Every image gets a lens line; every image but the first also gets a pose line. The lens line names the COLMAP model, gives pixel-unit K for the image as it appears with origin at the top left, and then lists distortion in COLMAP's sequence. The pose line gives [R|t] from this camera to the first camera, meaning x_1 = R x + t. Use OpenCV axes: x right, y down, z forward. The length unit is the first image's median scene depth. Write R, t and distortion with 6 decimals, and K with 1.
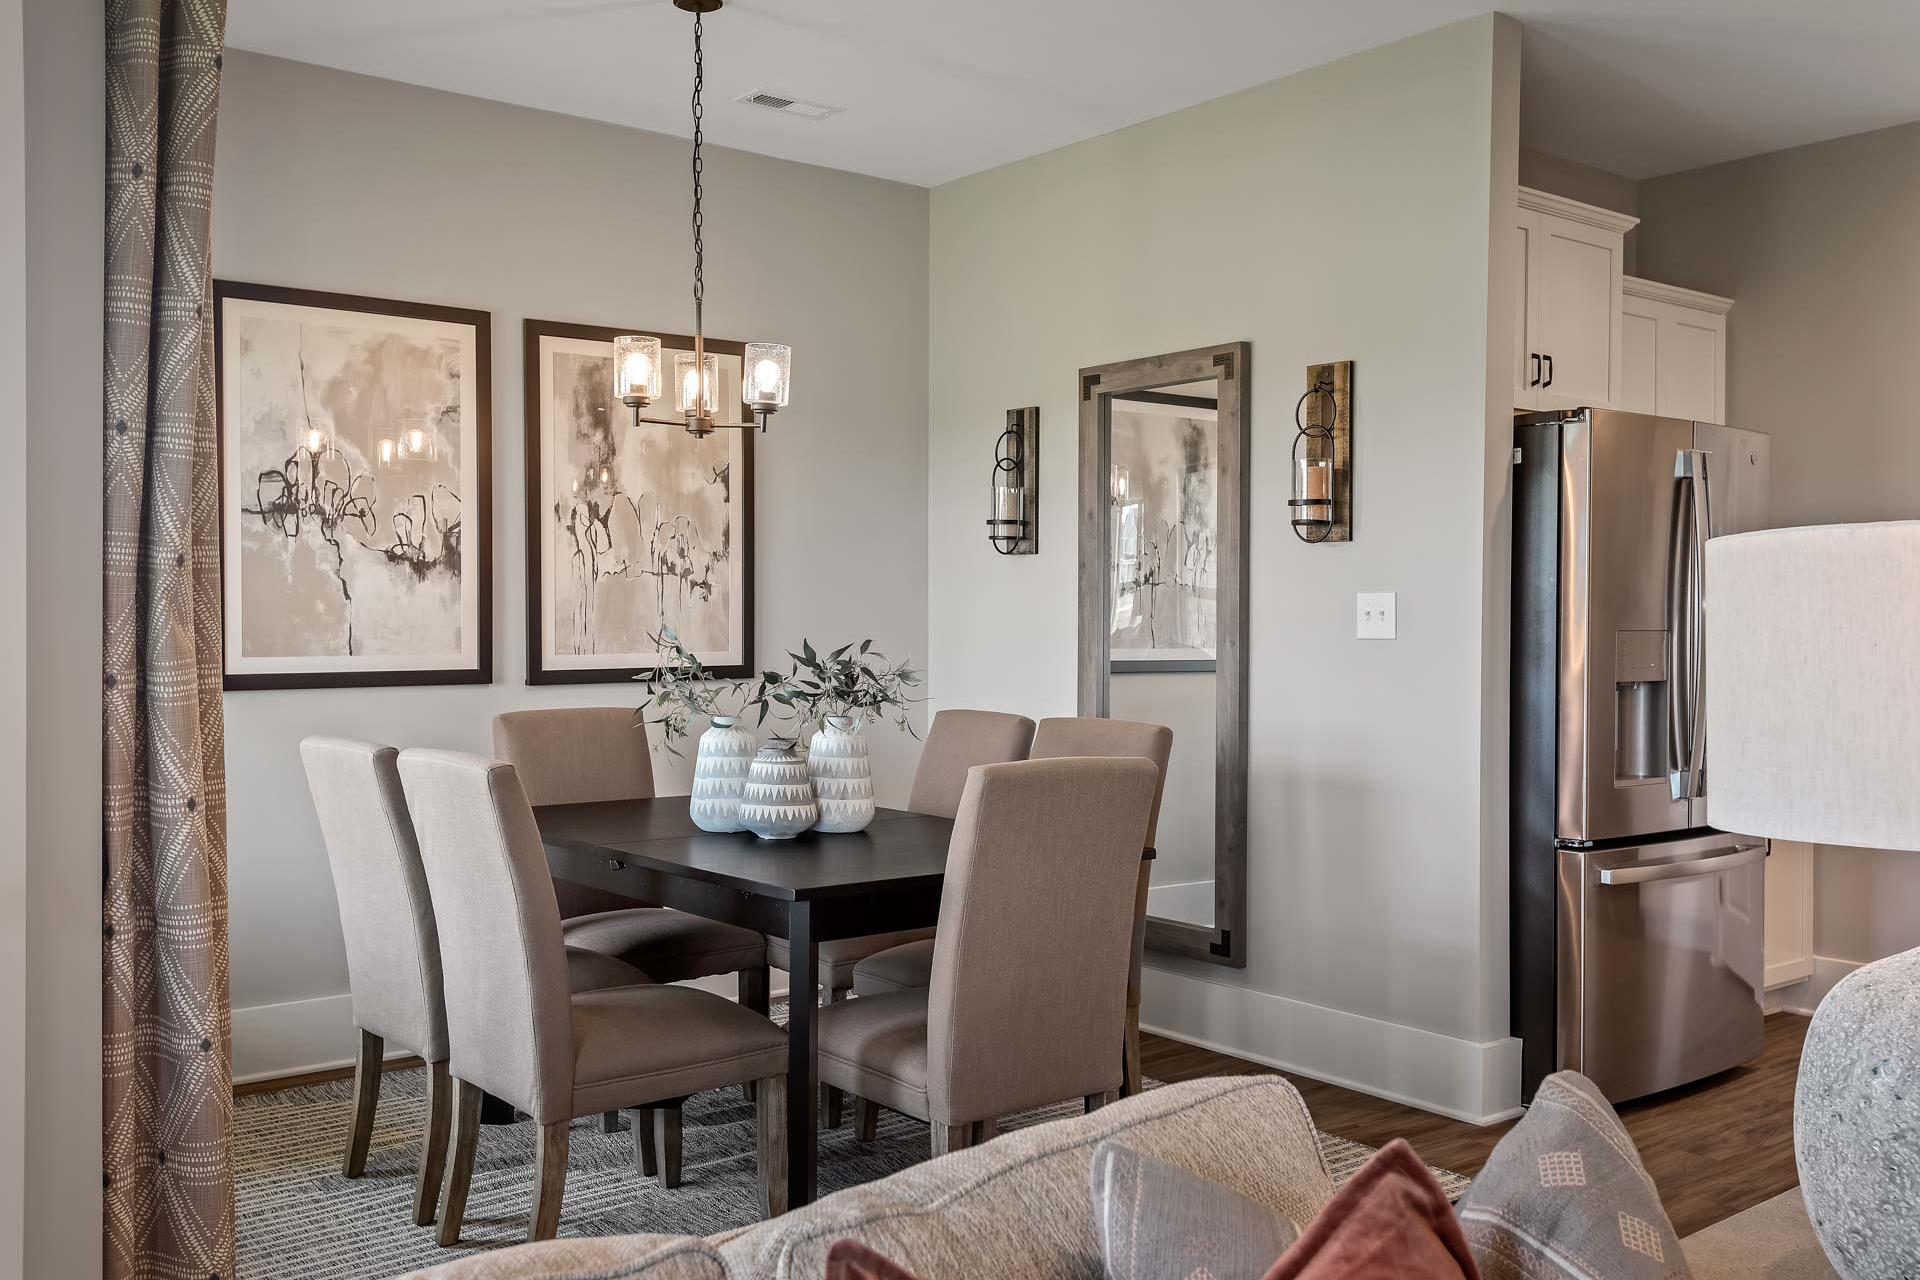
lens RADIAL K [[1709.6, 0, 956.0], [0, 1709.6, 650.2], [0, 0, 1]] dist [0.018047, -0.009057]
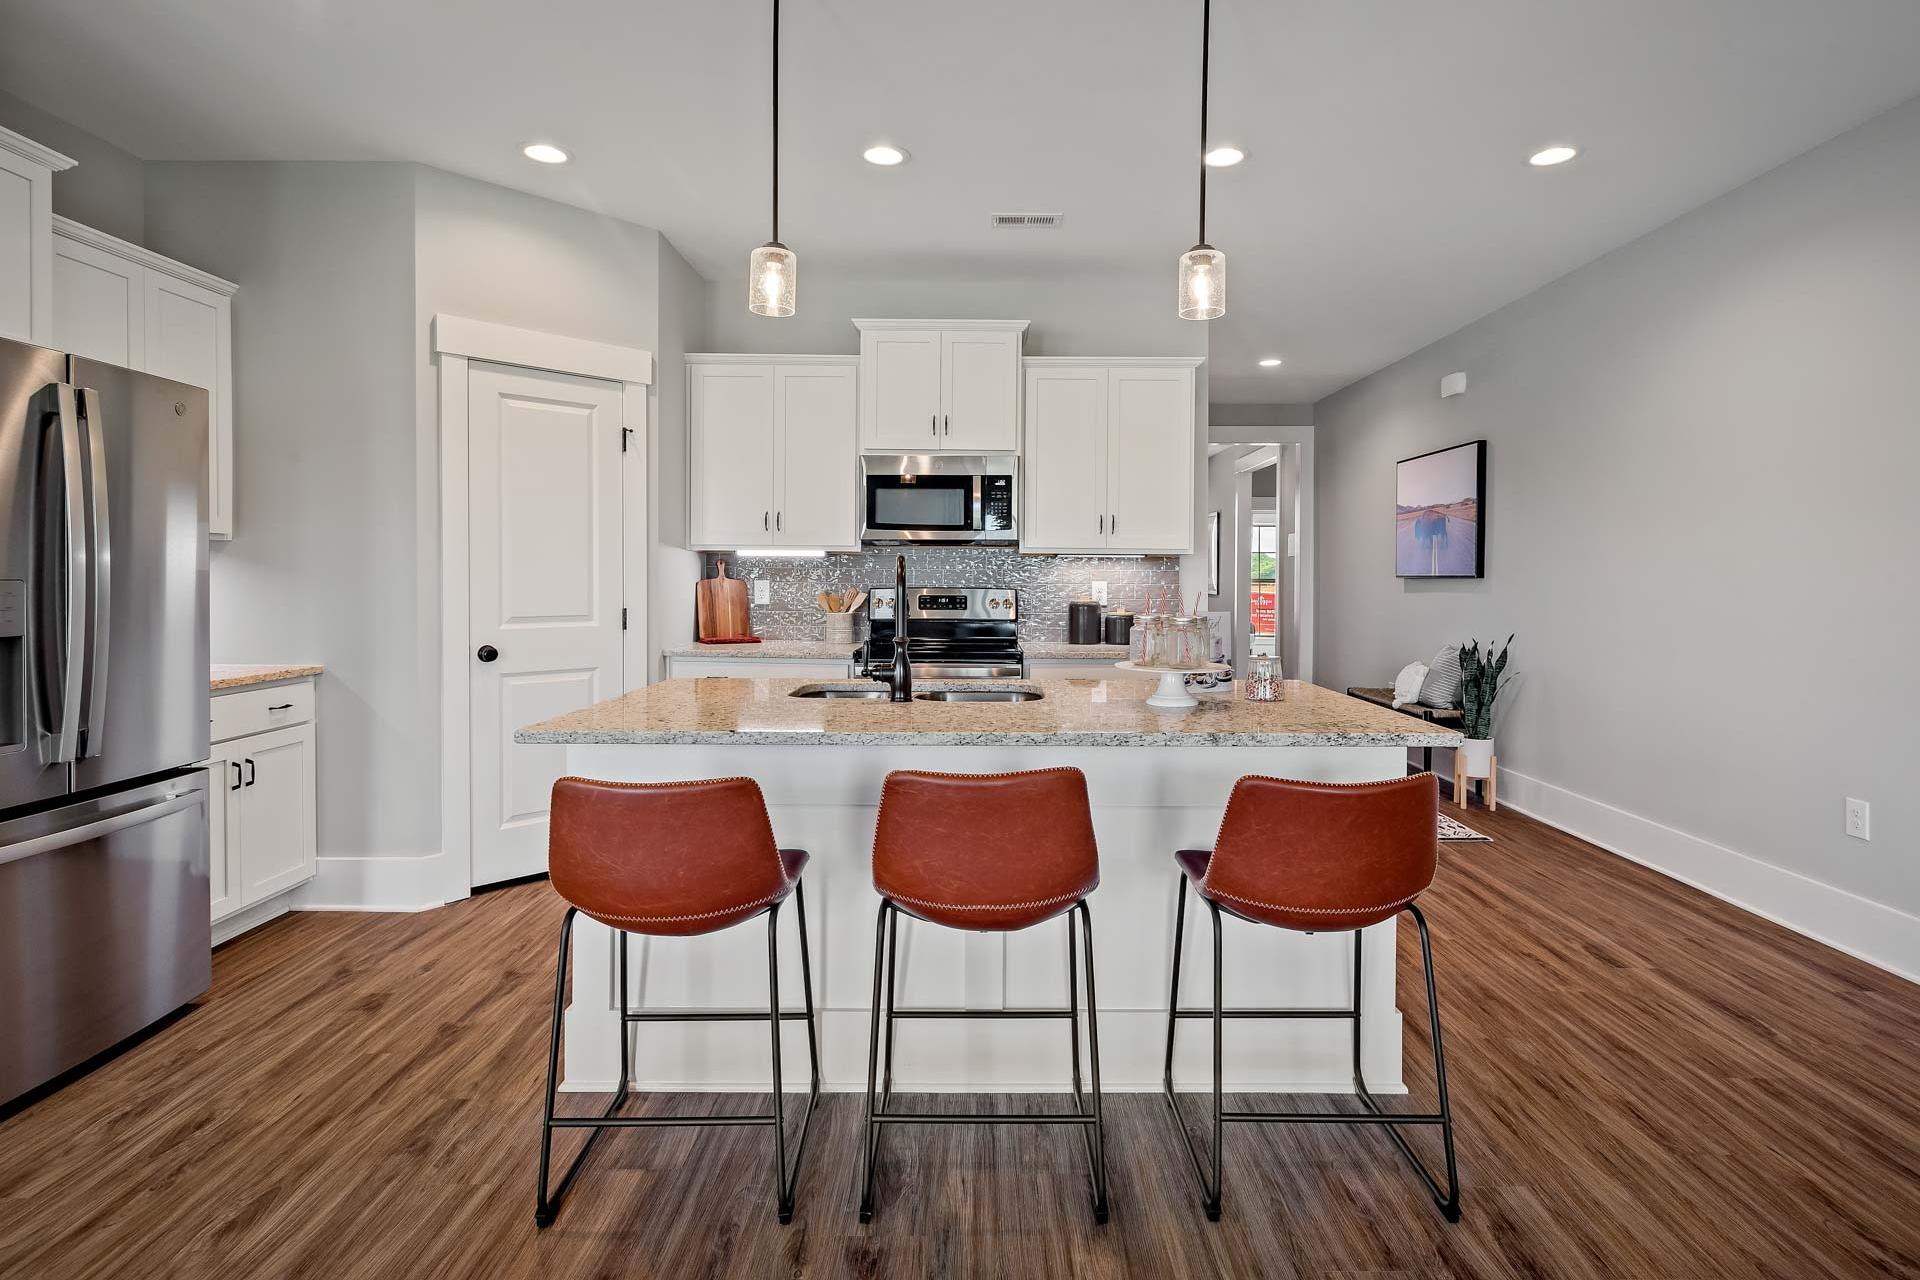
lens RADIAL K [[939.5, 0, 980.8], [0, 939.5, 587.0], [0, 0, 1]] dist [0.001785, -0.002276]
pose [[0.616309, -0.010824, 0.787430, 0.300292], [0.014205, 0.999896, 0.002627, -0.001375], [-0.787377, 0.009567, 0.616398, 0.270188]]
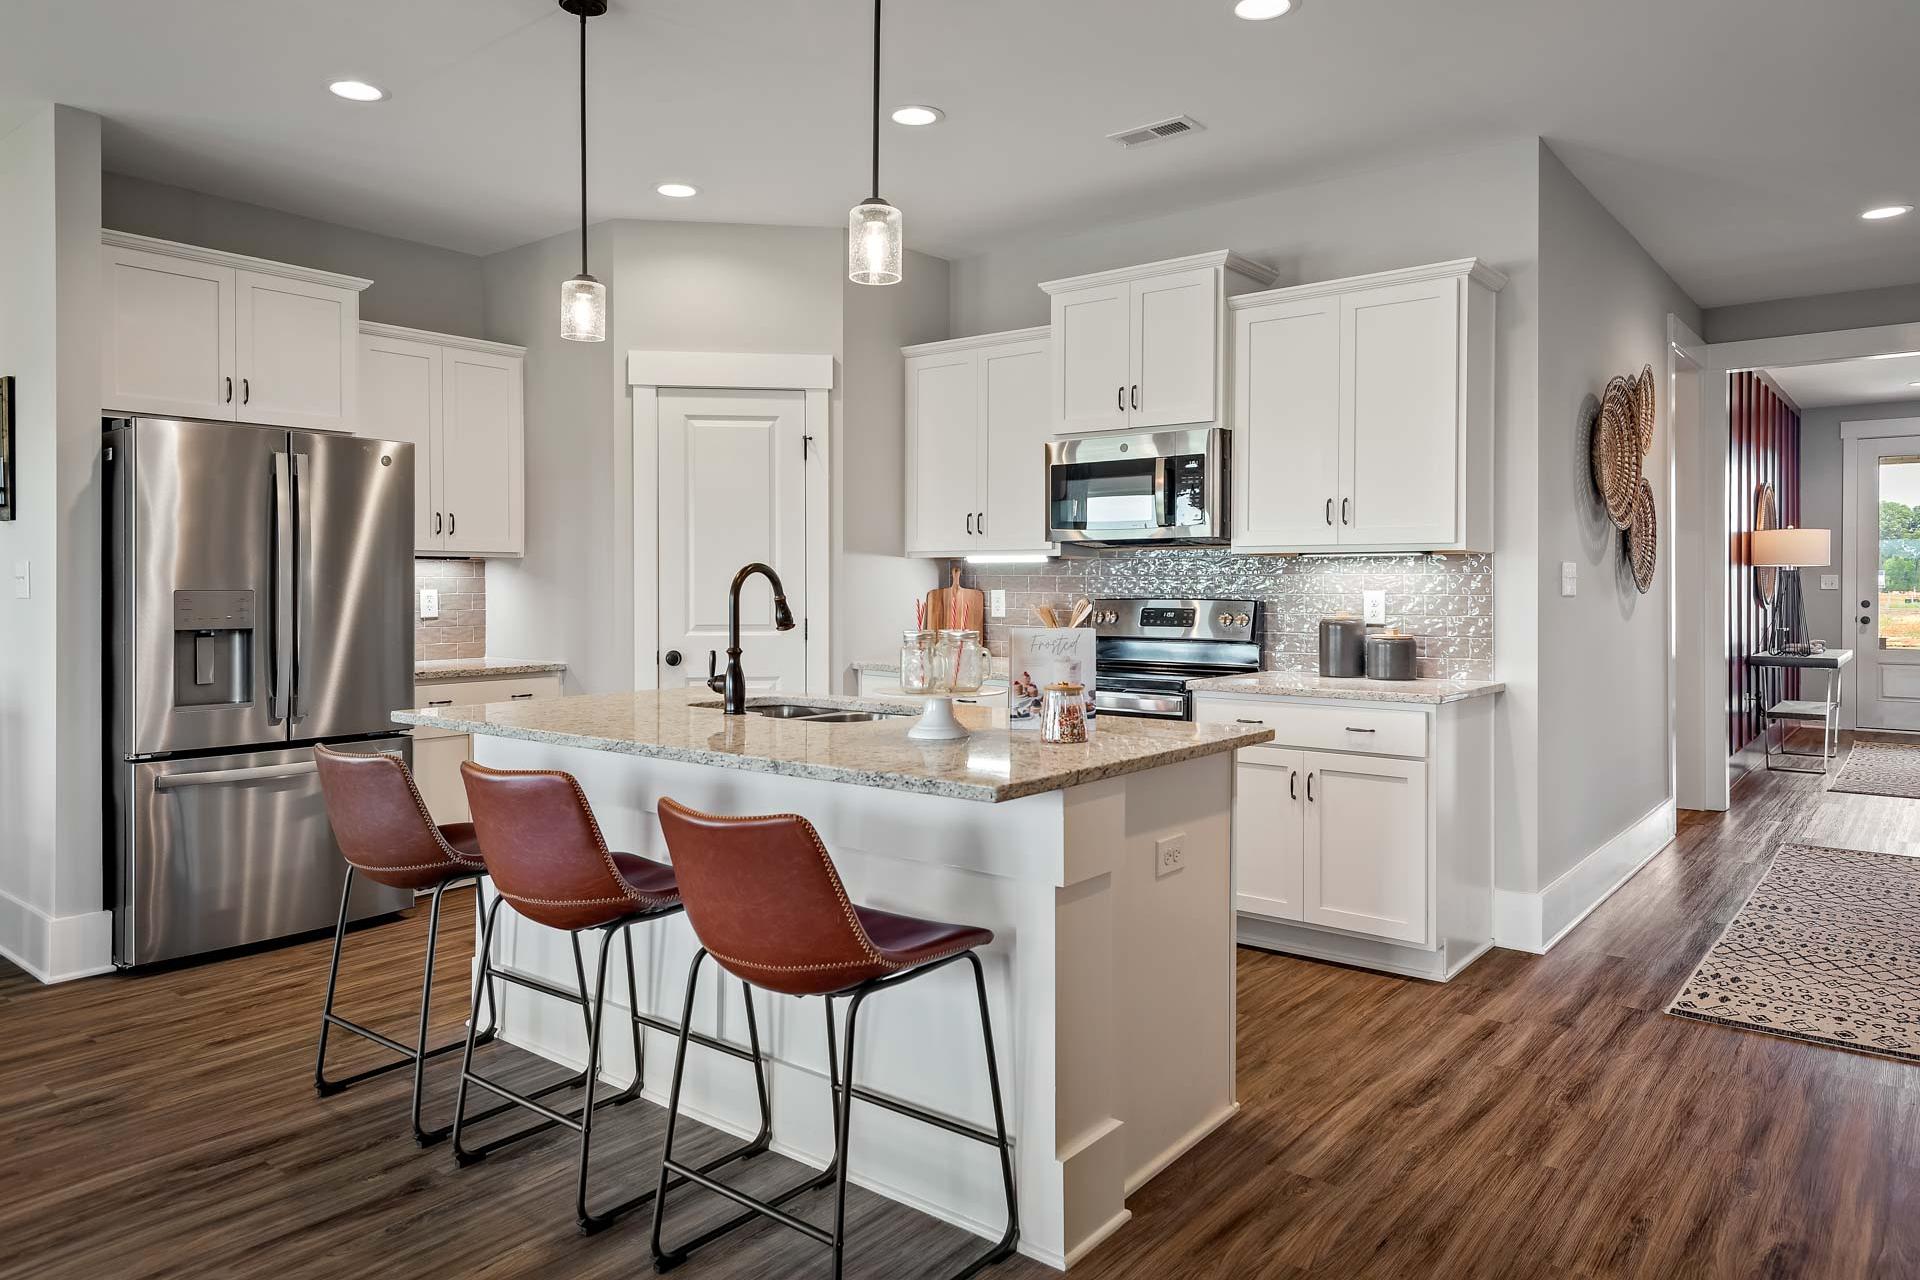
lens RADIAL K [[1239.7, 0, 997.1], [0, 1239.7, 585.6], [0, 0, 1]] dist [0.018663, -0.009351]
pose [[0.971576, -0.005712, 0.236659, 0.659538], [0.010092, 0.999799, -0.017301, 0.006609], [-0.236513, 0.019197, 0.971439, -0.052459]]
